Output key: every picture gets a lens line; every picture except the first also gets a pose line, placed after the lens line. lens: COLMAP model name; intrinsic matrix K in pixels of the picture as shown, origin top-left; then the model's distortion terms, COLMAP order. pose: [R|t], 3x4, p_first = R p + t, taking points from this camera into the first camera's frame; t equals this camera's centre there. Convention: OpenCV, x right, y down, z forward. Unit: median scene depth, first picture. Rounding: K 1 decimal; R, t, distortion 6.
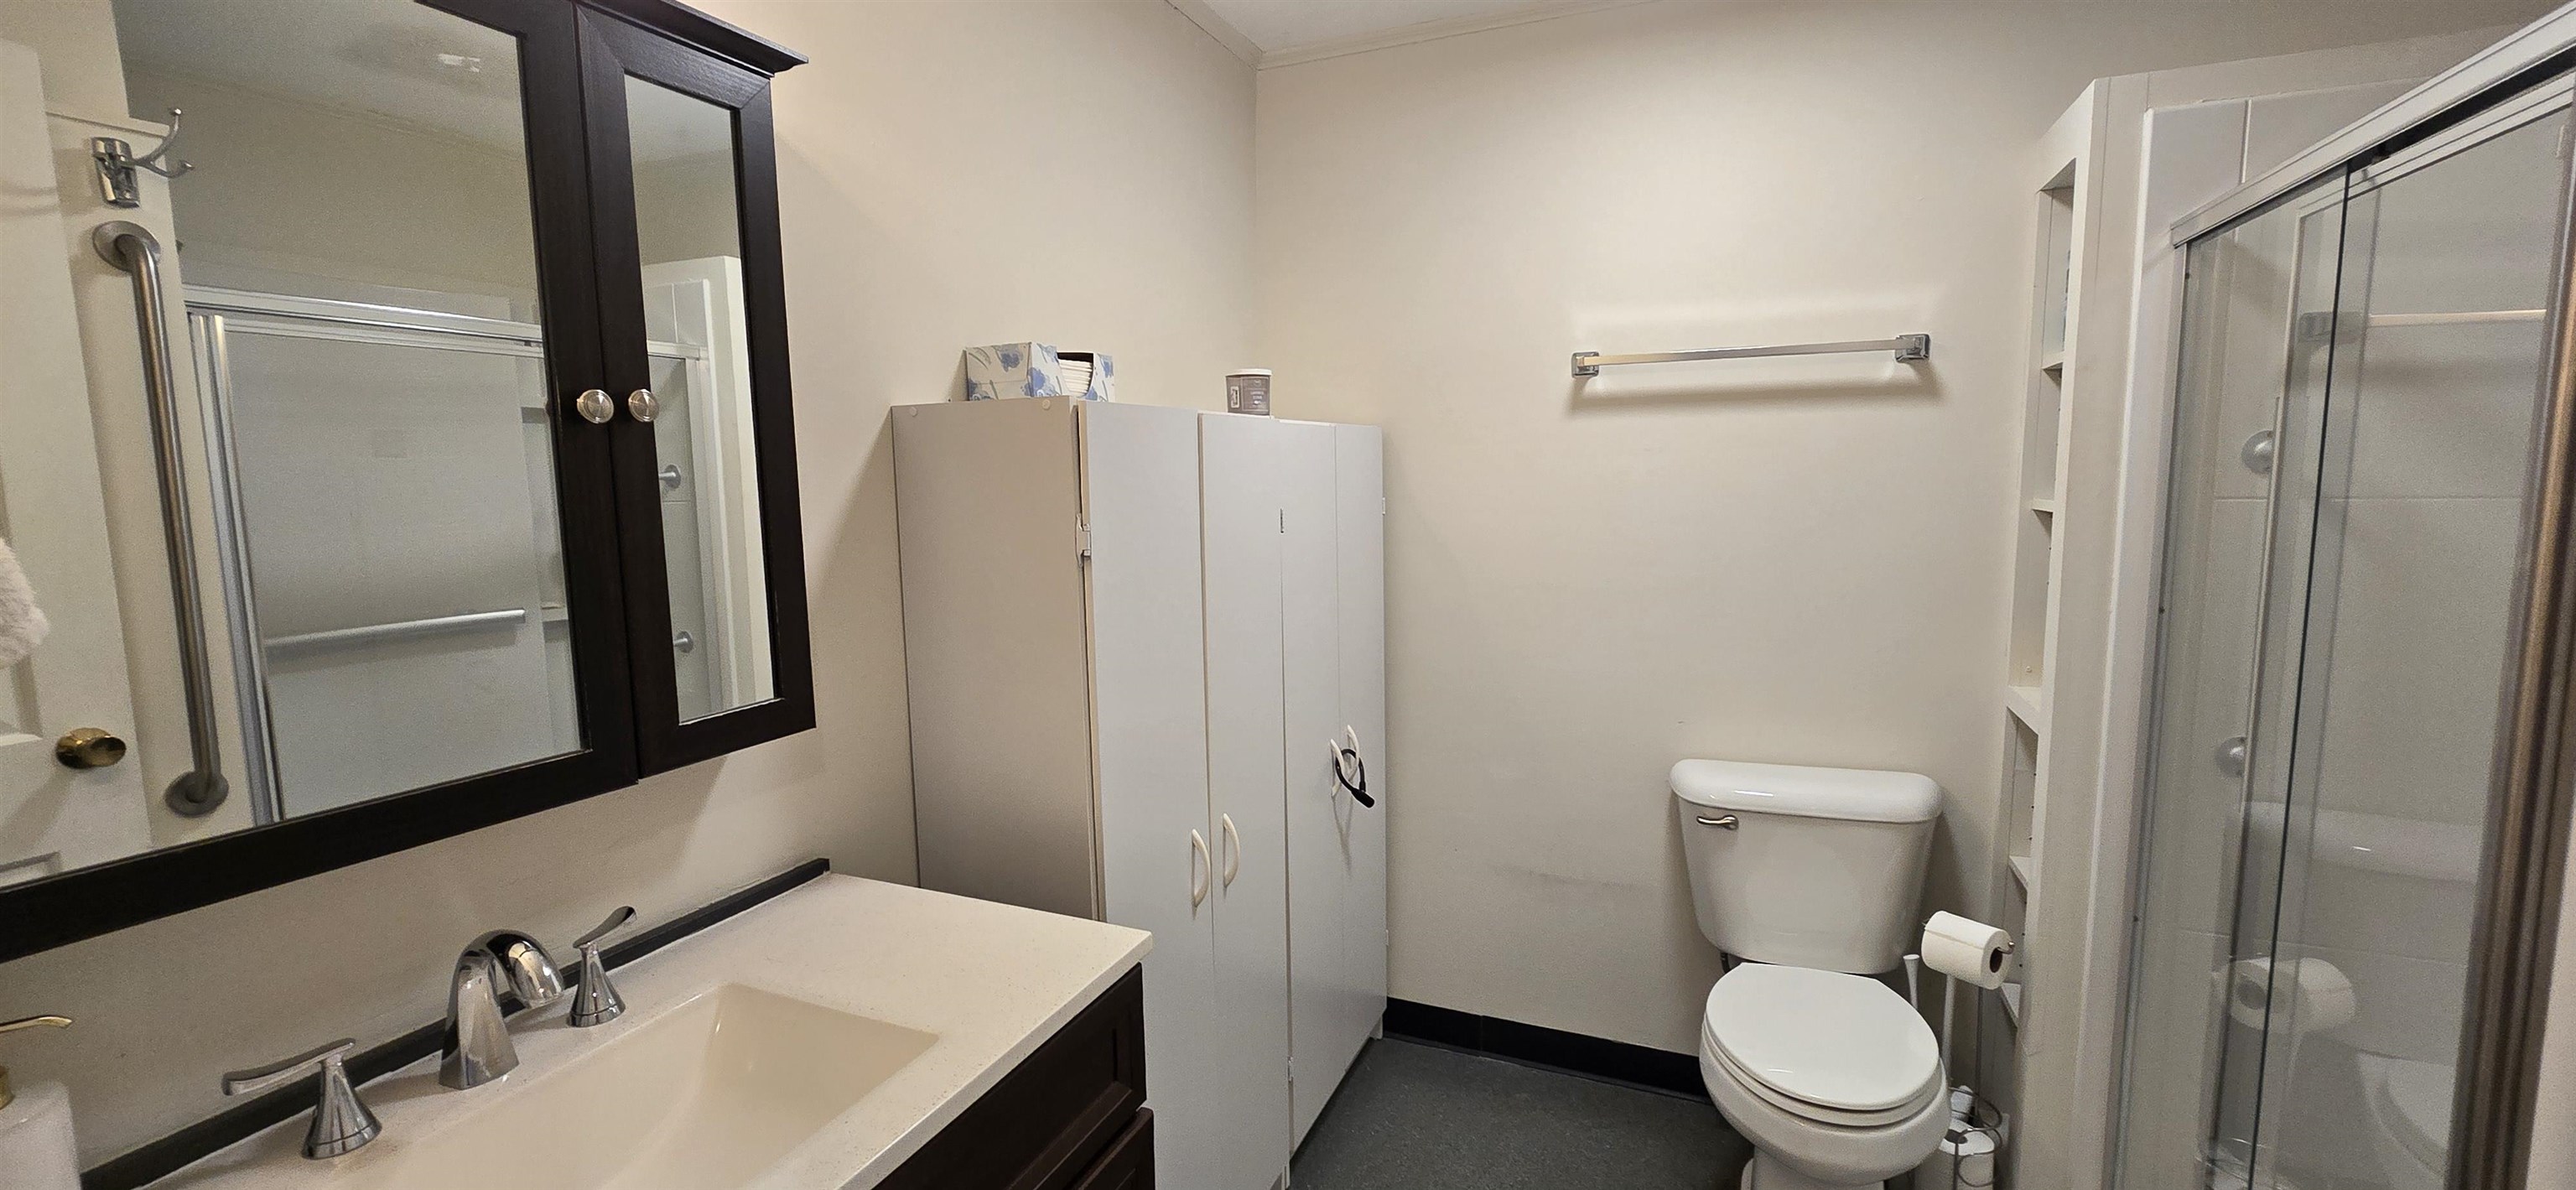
lens RADIAL K [[1059.9, 0, 1286.8], [0, 1059.9, 595.6], [0, 0, 1]] dist [-0.001356, 0.000357]
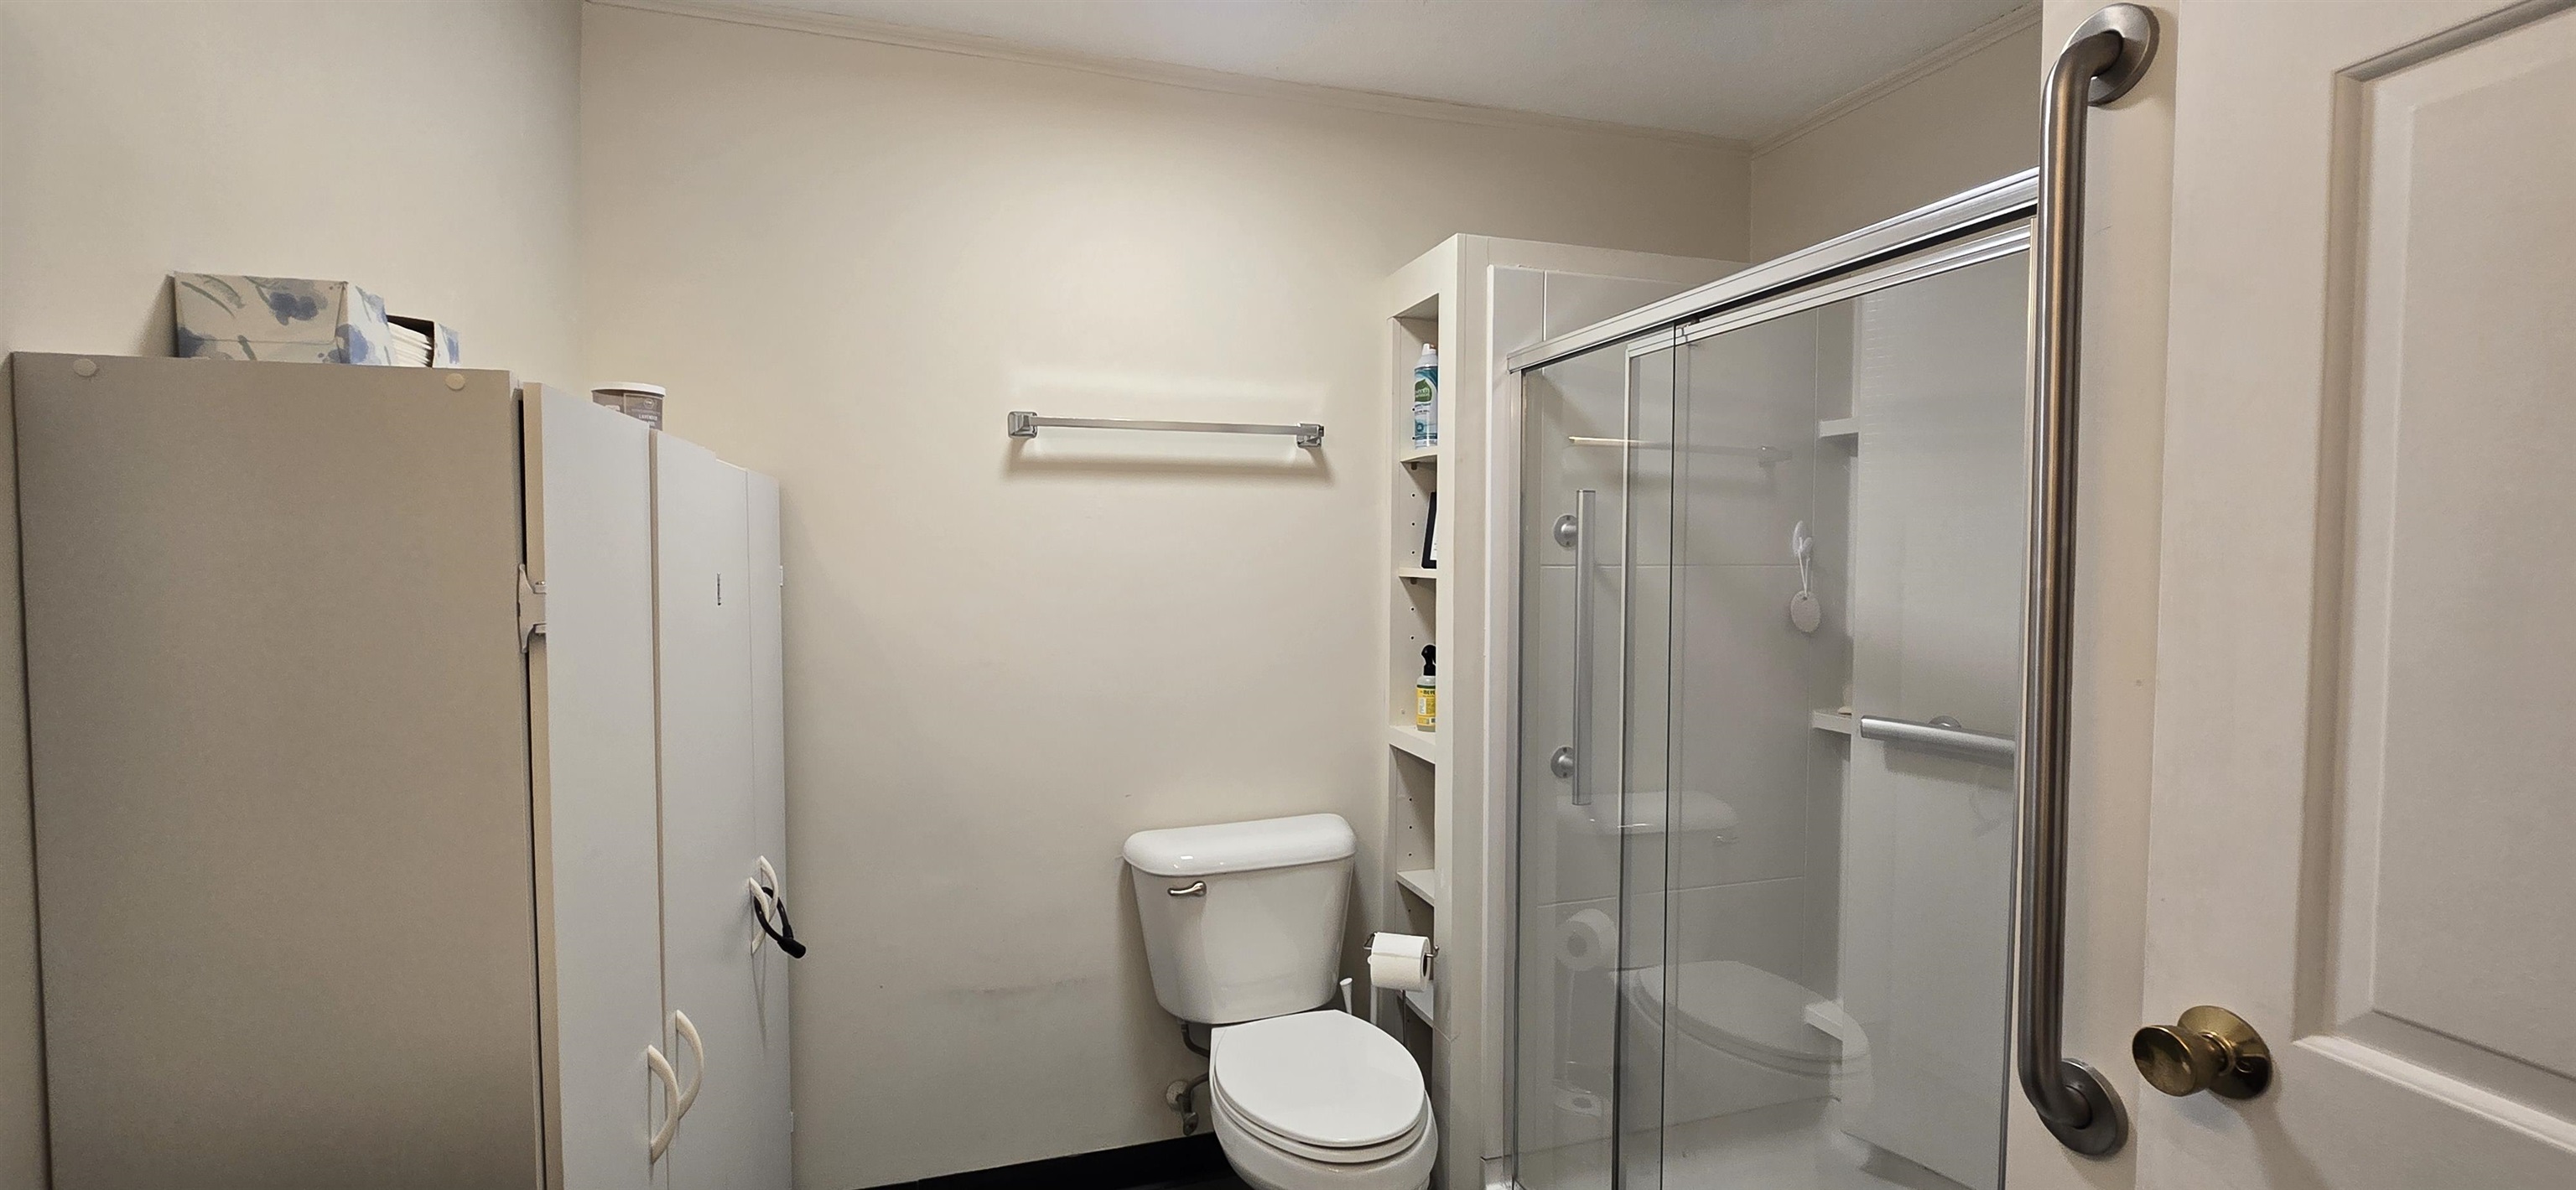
lens RADIAL K [[1059.9, 0, 1289.8], [0, 1059.9, 593.4], [0, 0, 1]] dist [-0.001356, 0.000357]
pose [[0.763725, -0.007458, 0.645498, -0.164313], [0.059889, 0.996439, -0.059346, 0.000850], [-0.642757, 0.083982, 0.761453, 0.166237]]
